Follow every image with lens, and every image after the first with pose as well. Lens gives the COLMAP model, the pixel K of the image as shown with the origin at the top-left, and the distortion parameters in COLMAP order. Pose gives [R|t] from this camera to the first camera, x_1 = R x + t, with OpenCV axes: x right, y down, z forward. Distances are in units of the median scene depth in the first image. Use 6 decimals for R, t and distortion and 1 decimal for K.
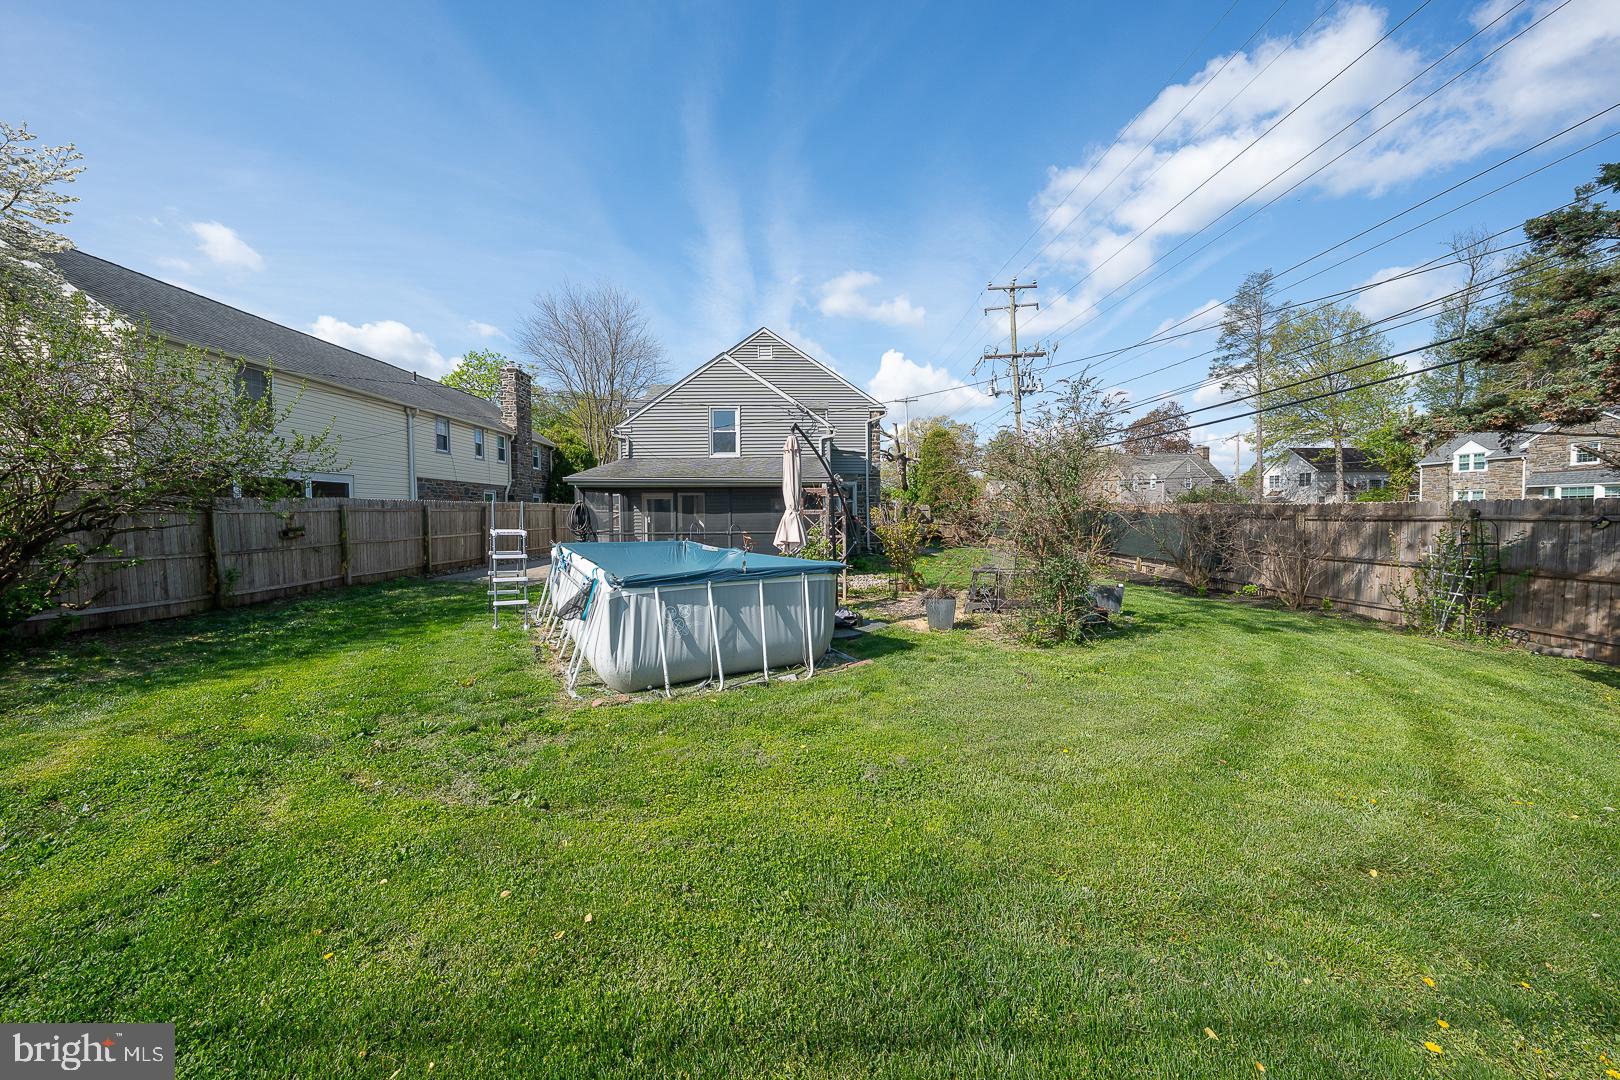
lens RADIAL K [[557.3, 0, 808.8], [0, 557.3, 533.6], [0, 0, 1]] dist [-0.030232, 0.007312]
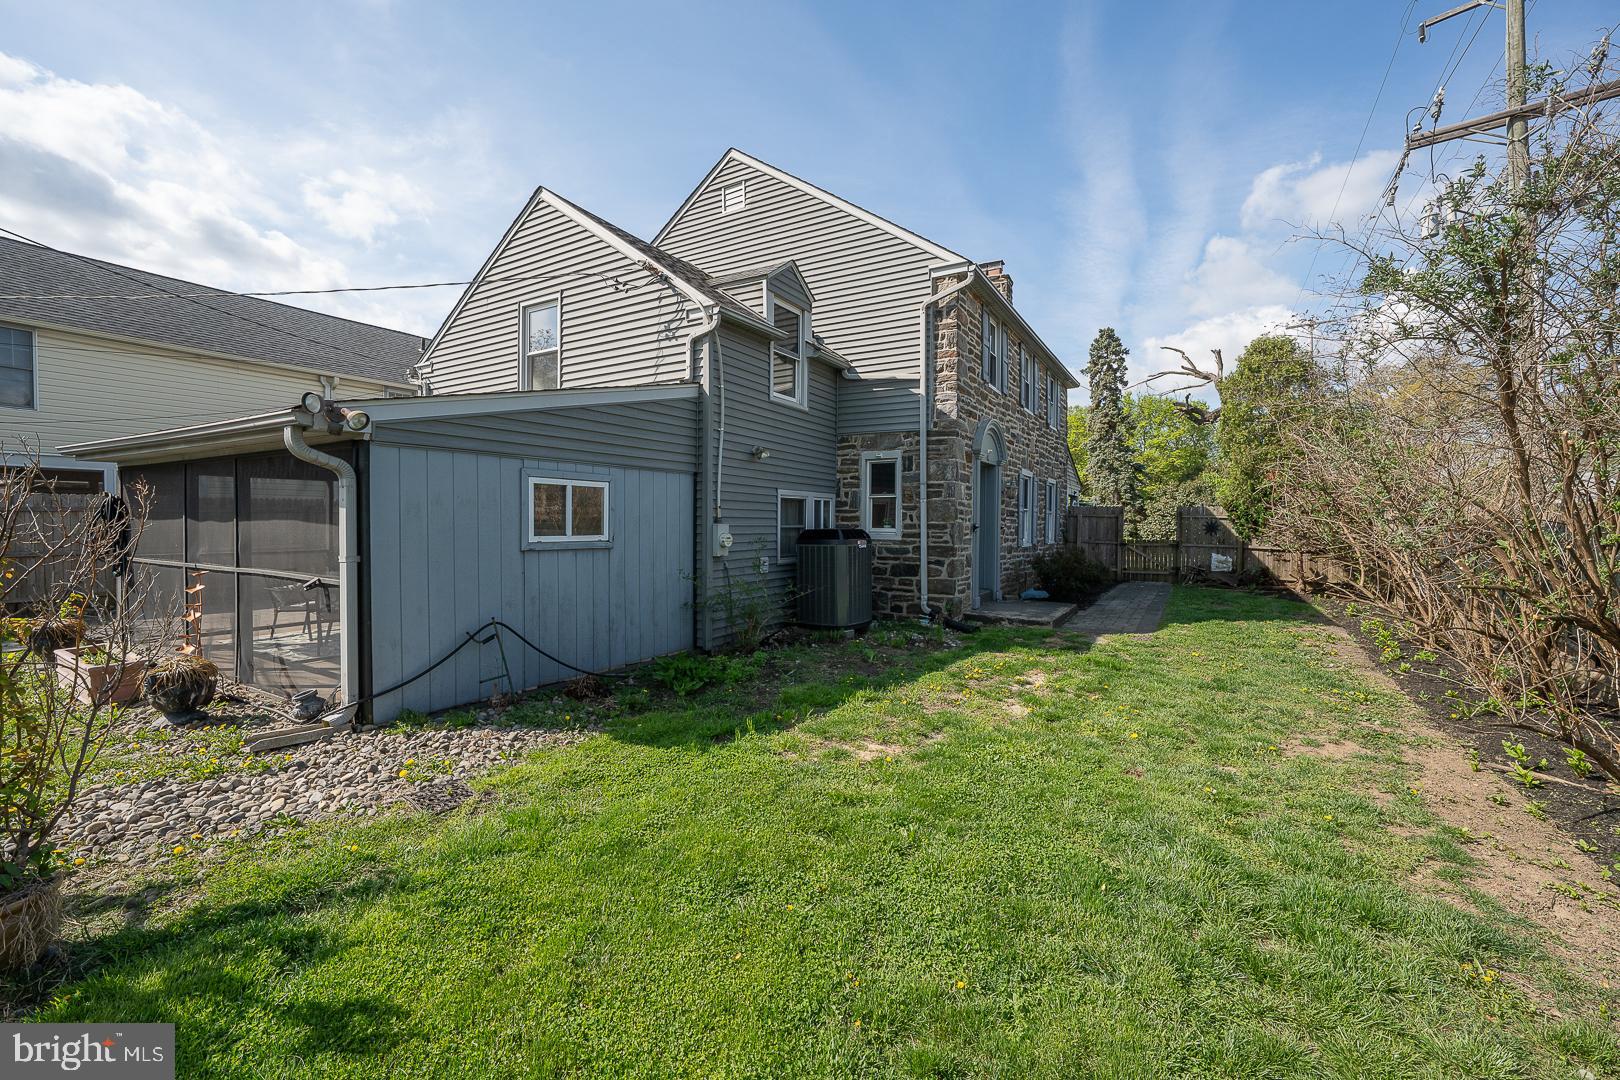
lens RADIAL K [[656.0, 0, 809.1], [0, 656.0, 533.3], [0, 0, 1]] dist [-0.004996, 0.000001]
pose [[0.852026, 0.015960, -0.523255, 0.288811], [-0.024420, 0.999659, -0.009273, -0.024429], [0.522929, 0.020678, 0.852125, 0.544725]]
